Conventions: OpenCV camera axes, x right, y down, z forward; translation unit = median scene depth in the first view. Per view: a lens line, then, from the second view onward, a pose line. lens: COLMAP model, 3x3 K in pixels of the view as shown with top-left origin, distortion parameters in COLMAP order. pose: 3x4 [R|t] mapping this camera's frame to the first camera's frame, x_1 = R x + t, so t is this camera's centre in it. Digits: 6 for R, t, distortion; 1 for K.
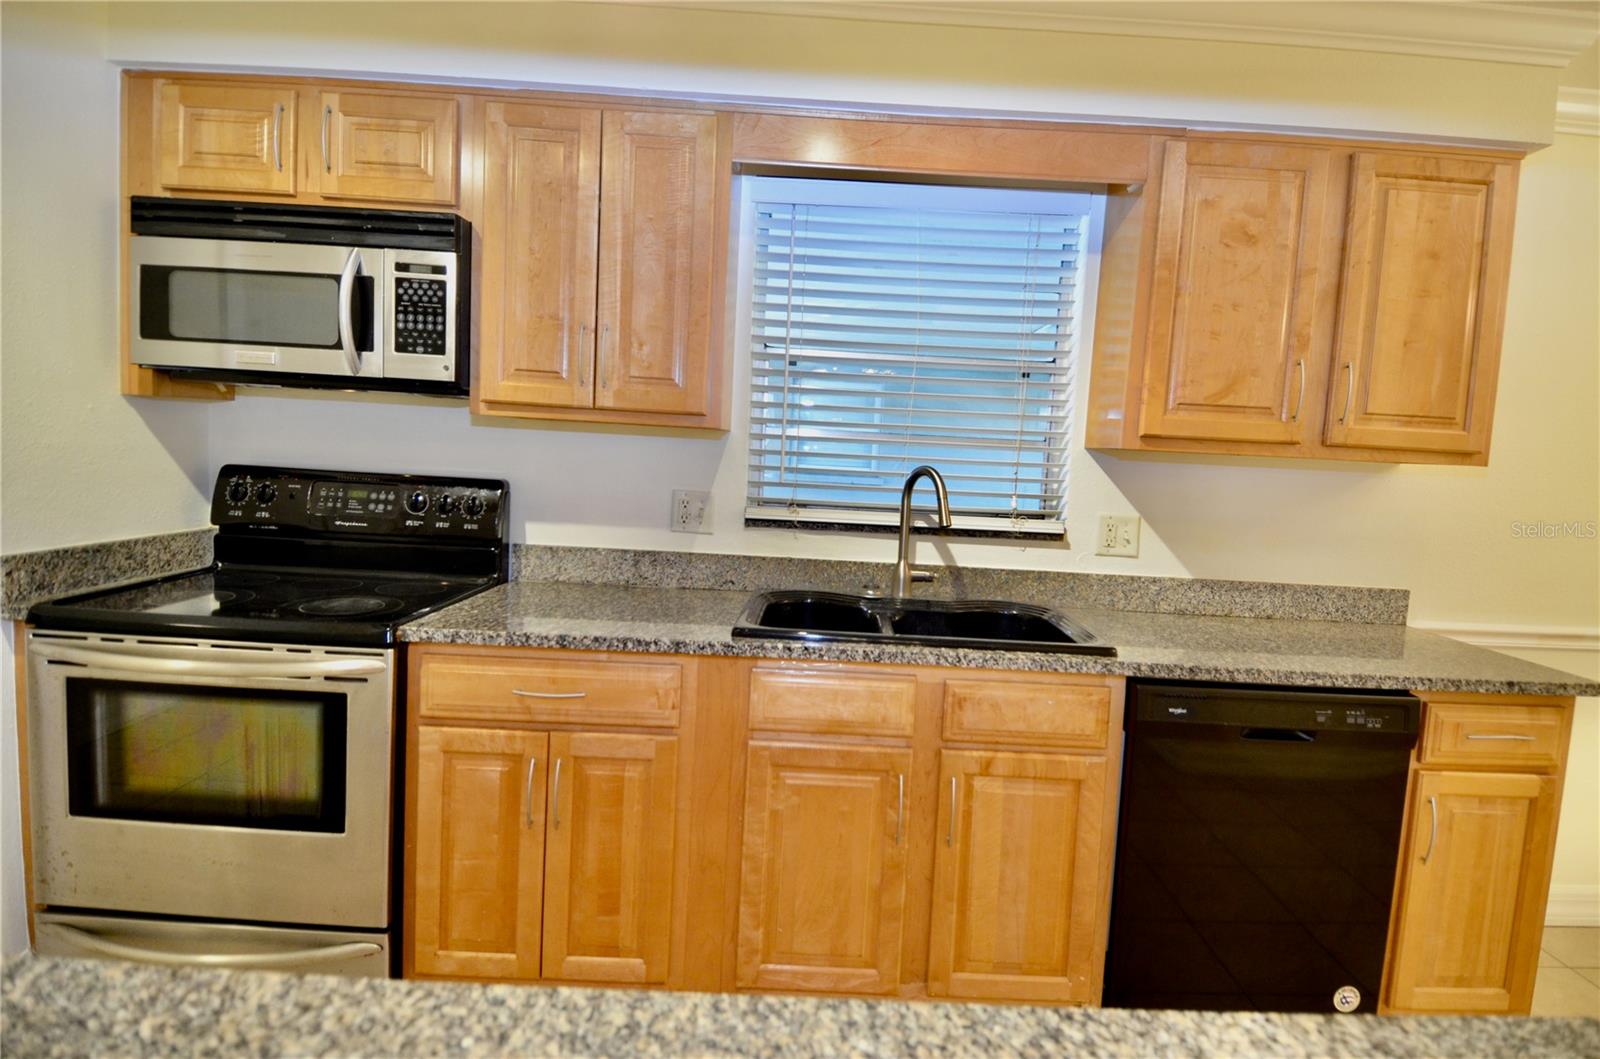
lens RADIAL K [[824.8, 0, 818.3], [0, 824.8, 515.6], [0, 0, 1]] dist [0.048819, -0.055230]
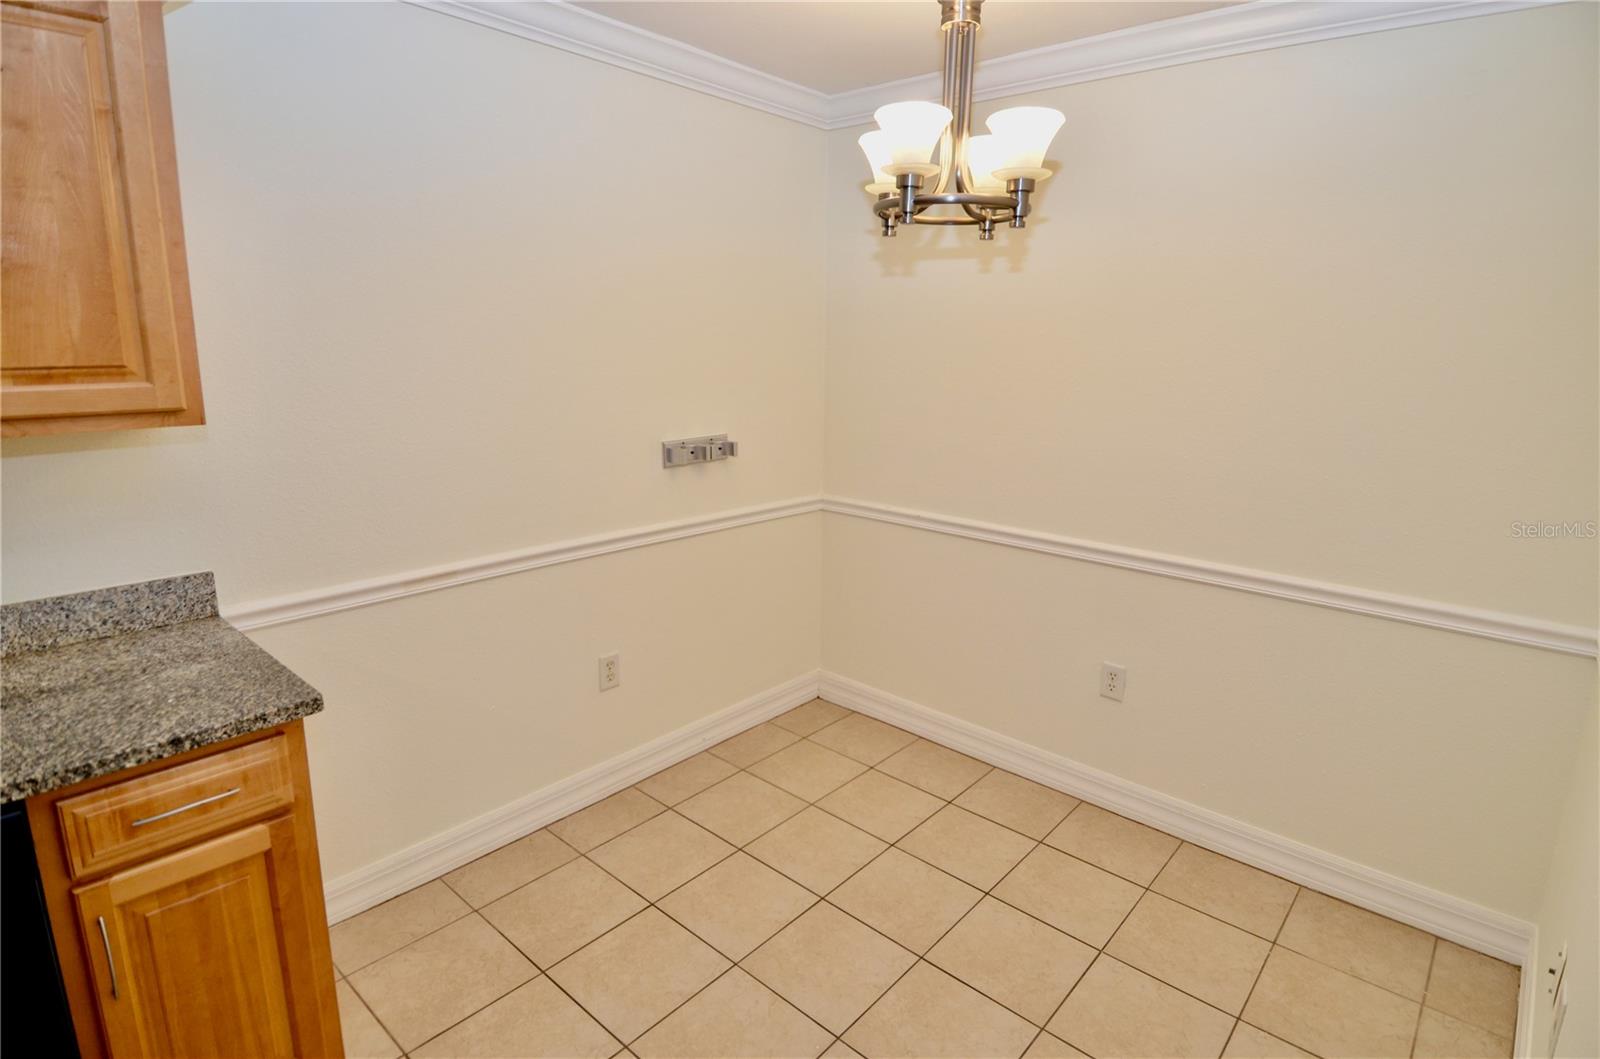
lens RADIAL K [[829.7, 0, 817.4], [0, 829.7, 519.3], [0, 0, 1]] dist [0.016978, -0.028961]
pose [[0.659032, -0.196978, 0.725863, 0.632989], [0.068964, 0.976856, 0.202476, -0.093472], [-0.748947, -0.083380, 0.657363, 0.079487]]
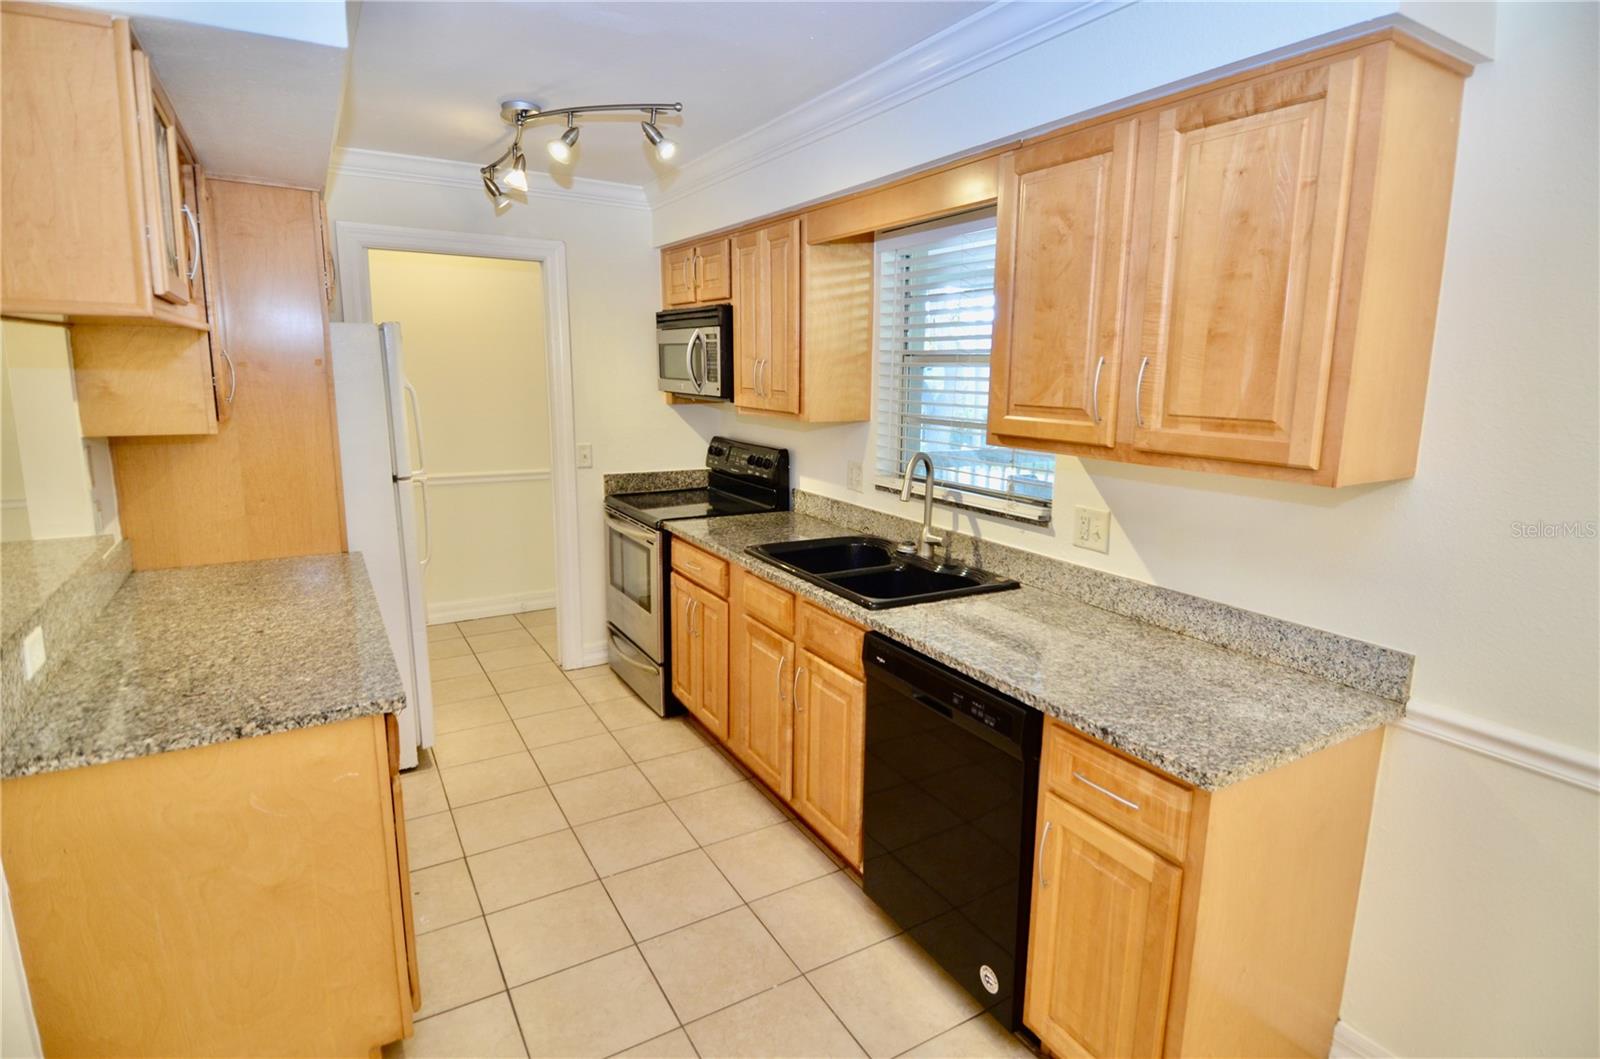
lens RADIAL K [[824.8, 0, 818.3], [0, 824.8, 515.6], [0, 0, 1]] dist [0.048819, -0.055230]
pose [[0.505751, 0.108585, -0.855818, 1.255800], [-0.052897, 0.994083, 0.094868, -0.083018], [0.861056, -0.002710, 0.508503, 0.254115]]
